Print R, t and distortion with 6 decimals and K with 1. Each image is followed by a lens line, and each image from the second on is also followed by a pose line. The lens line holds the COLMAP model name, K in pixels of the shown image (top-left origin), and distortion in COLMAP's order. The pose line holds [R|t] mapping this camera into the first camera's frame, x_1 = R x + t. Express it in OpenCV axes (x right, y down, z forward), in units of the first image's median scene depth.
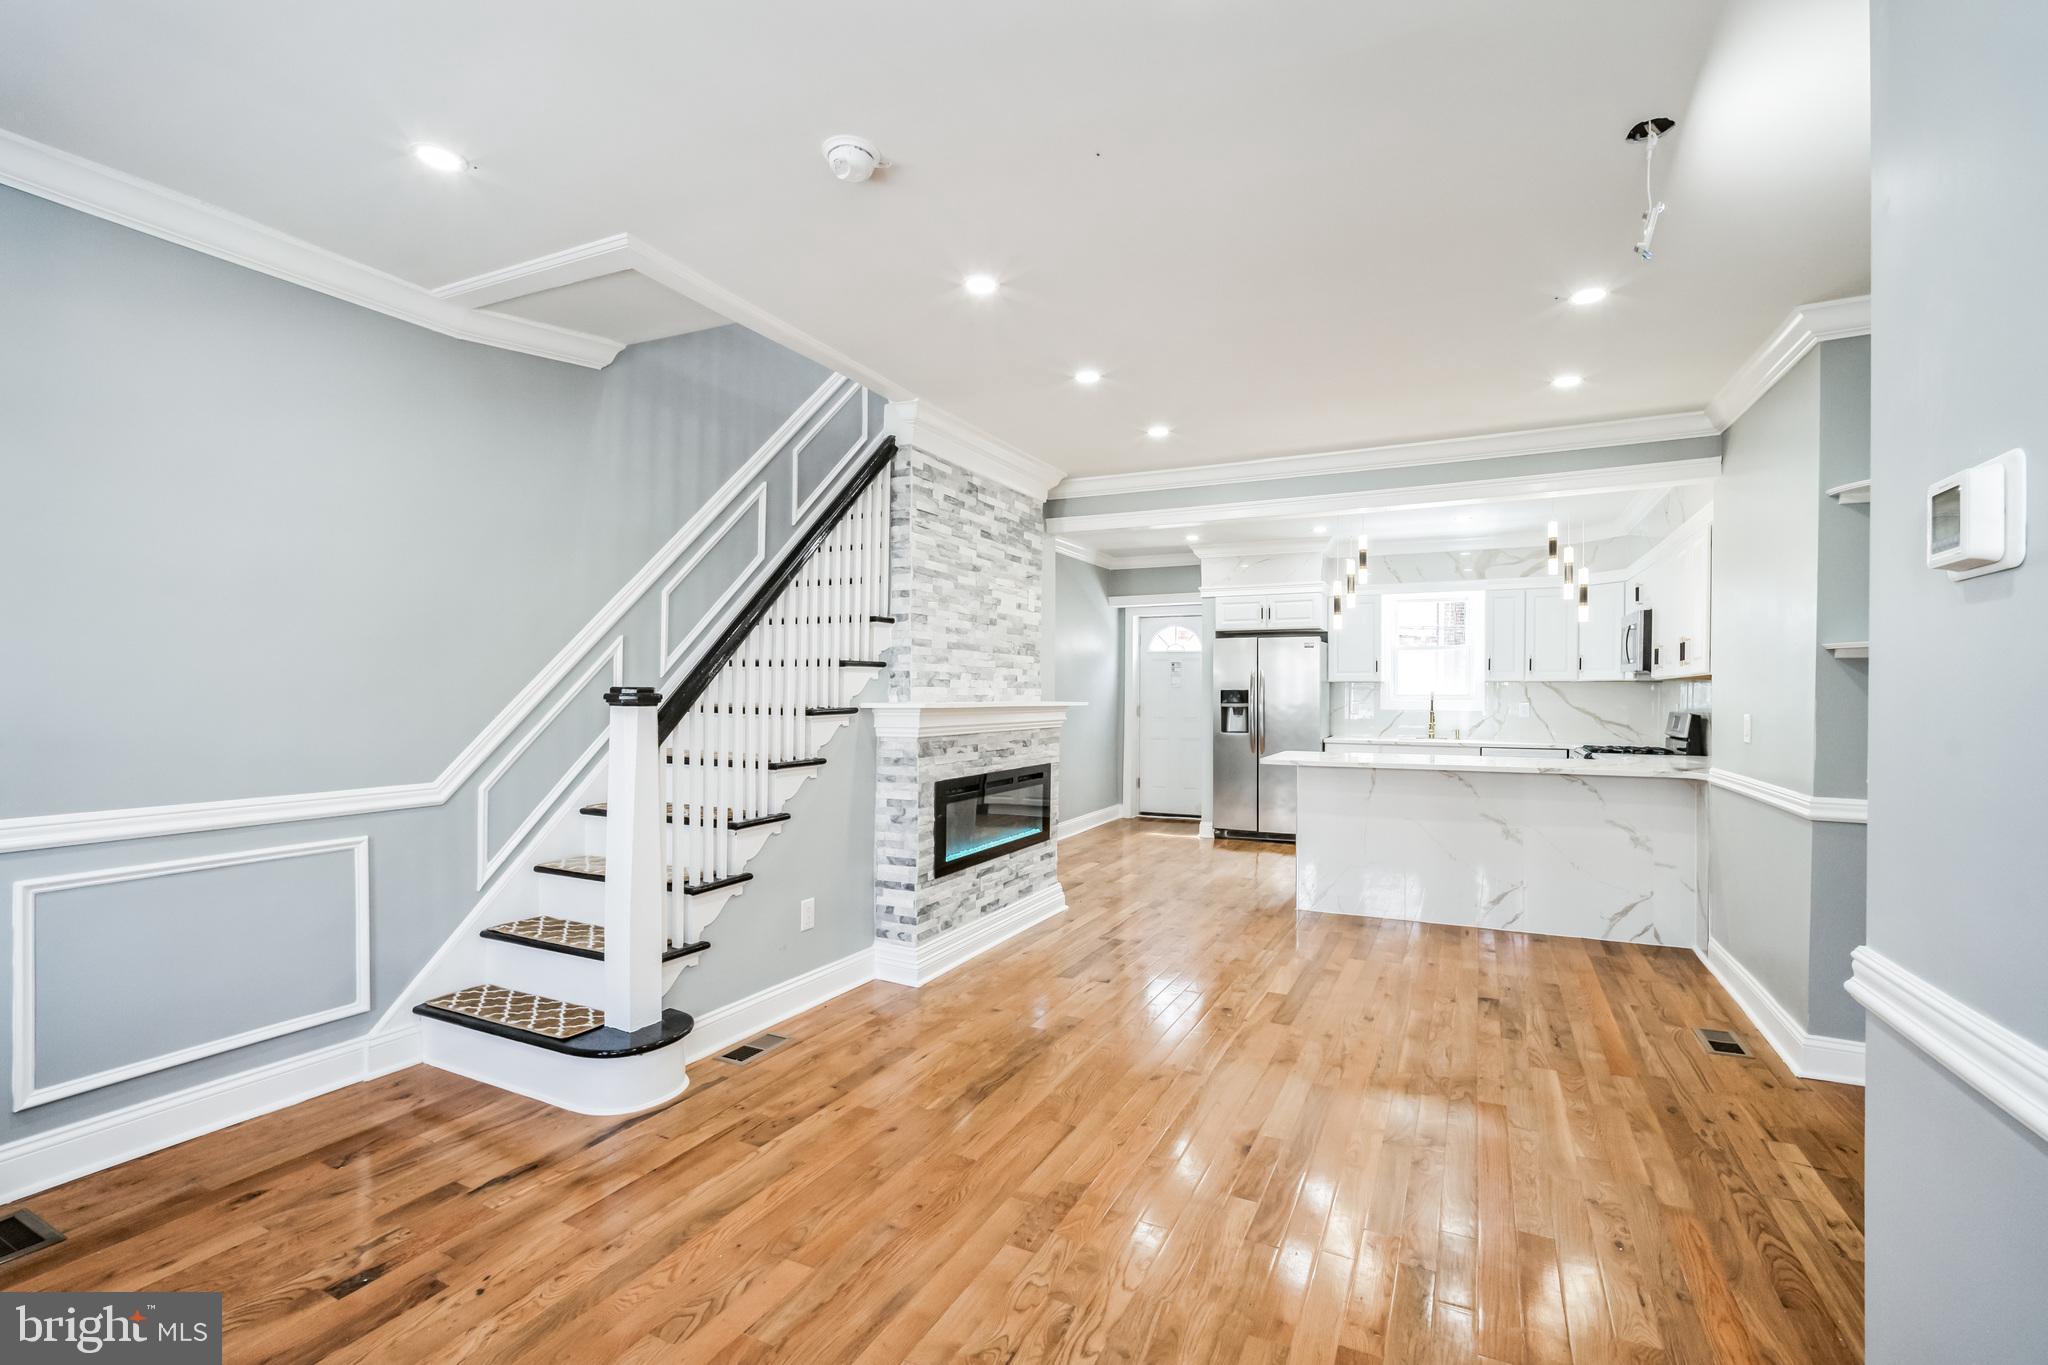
lens RADIAL K [[903.2, 0, 1022.6], [0, 903.2, 694.5], [0, 0, 1]] dist [-0.015001, 0.003620]
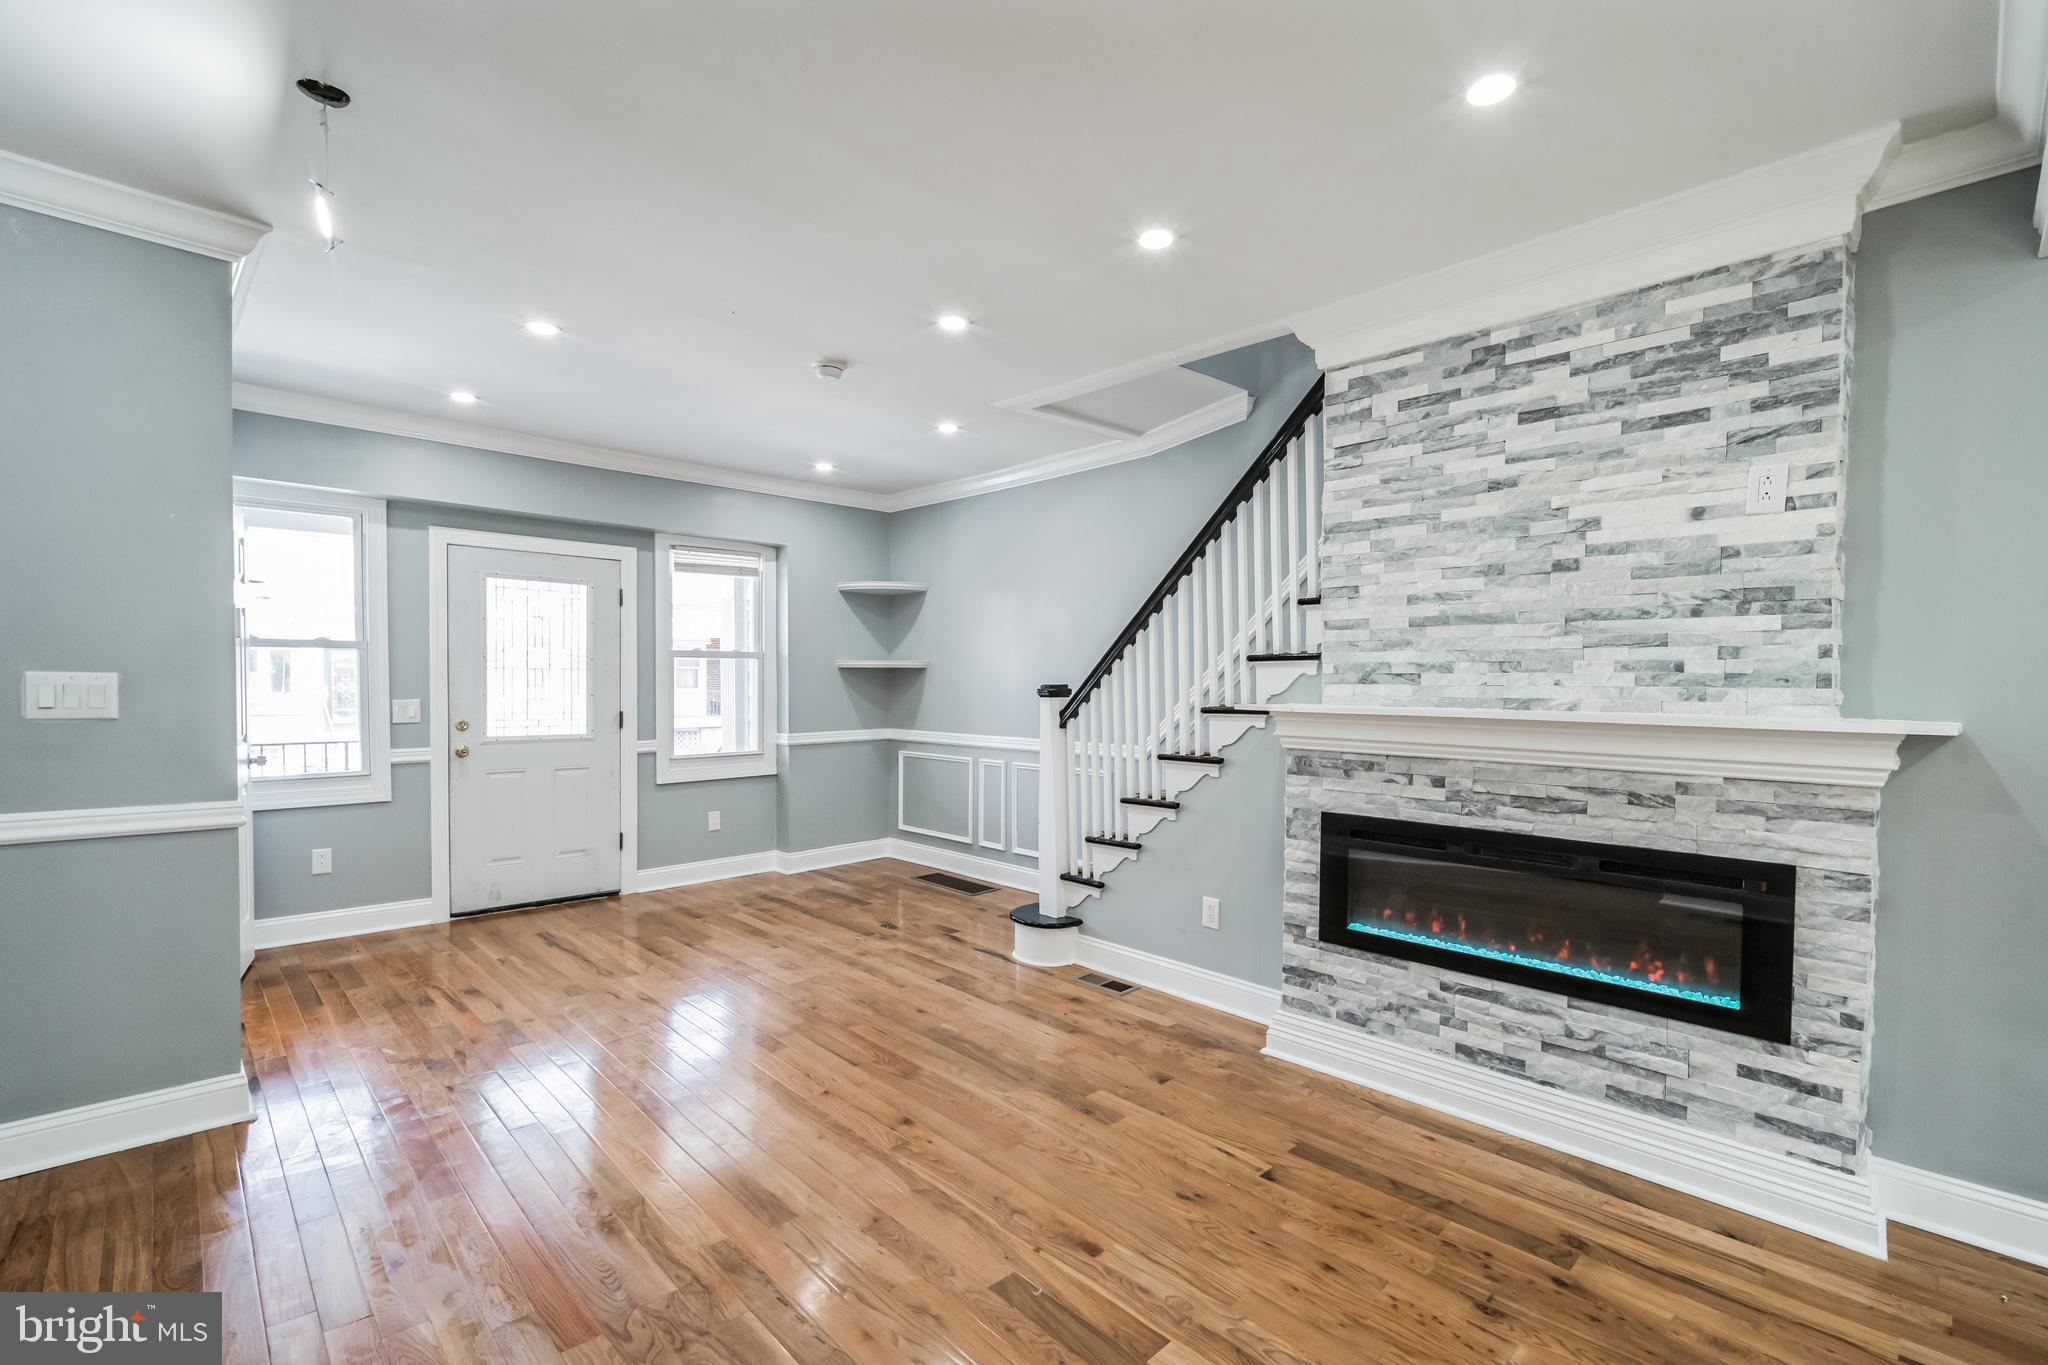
lens RADIAL K [[903.2, 0, 1025.0], [0, 903.2, 696.9], [0, 0, 1]] dist [-0.015001, 0.003620]
pose [[-0.331745, 0.007641, -0.943338, 0.679709], [-0.012414, 0.999845, 0.012464, -0.003795], [0.943287, 0.015845, -0.331599, 1.007075]]
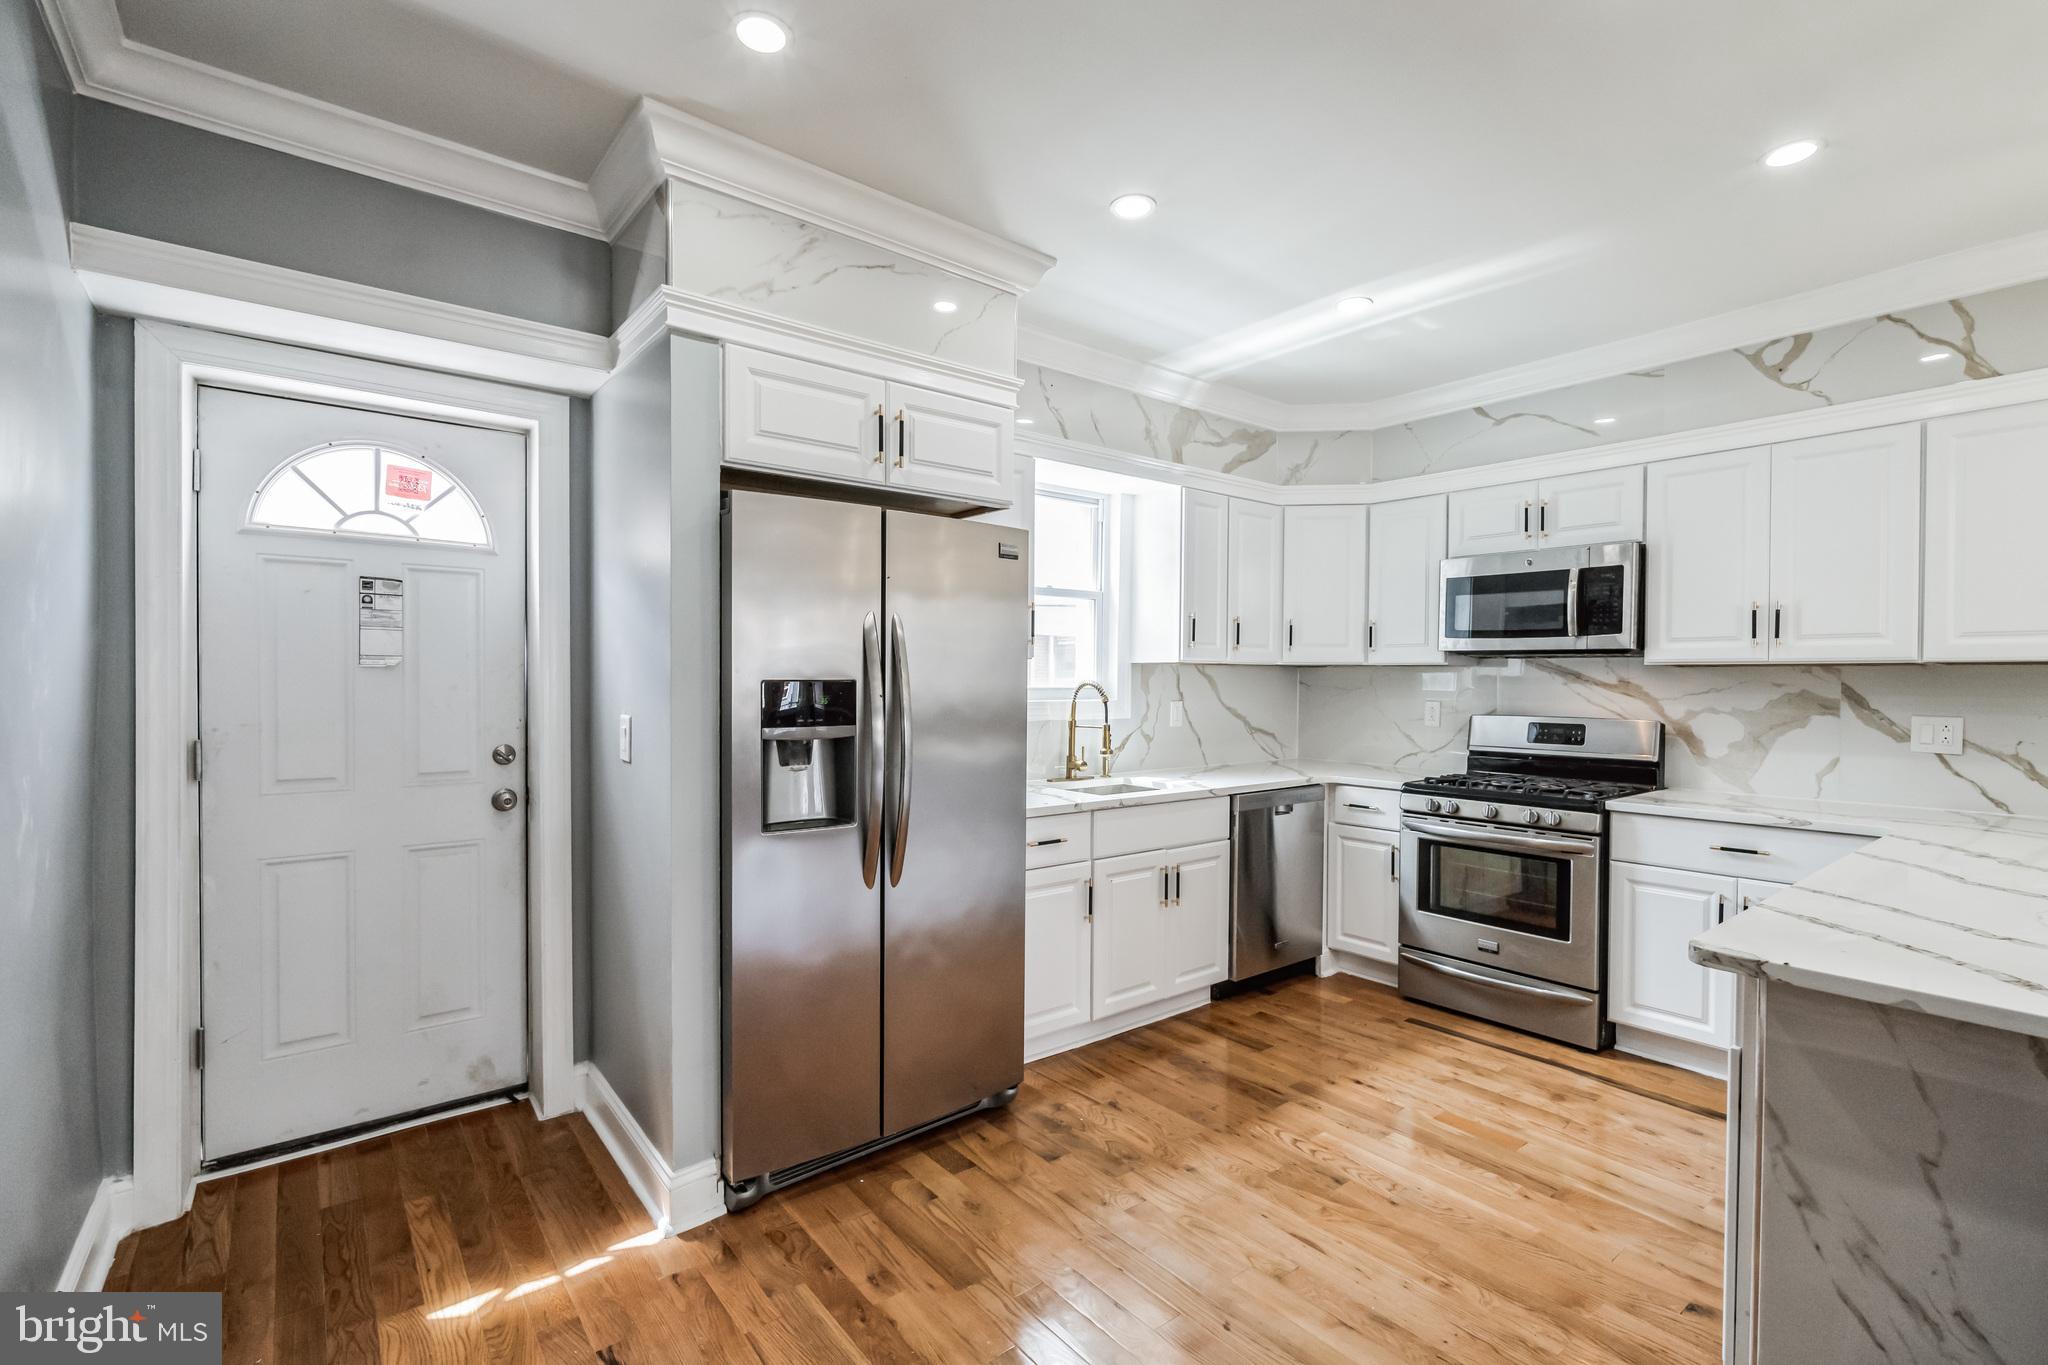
lens RADIAL K [[903.2, 0, 1026.1], [0, 903.2, 689.6], [0, 0, 1]] dist [-0.015001, 0.003620]
pose [[0.427036, -0.012221, 0.904152, 0.010344], [-0.001195, 0.999900, 0.014079, -0.011317], [-0.904234, -0.007093, 0.426979, 1.539506]]
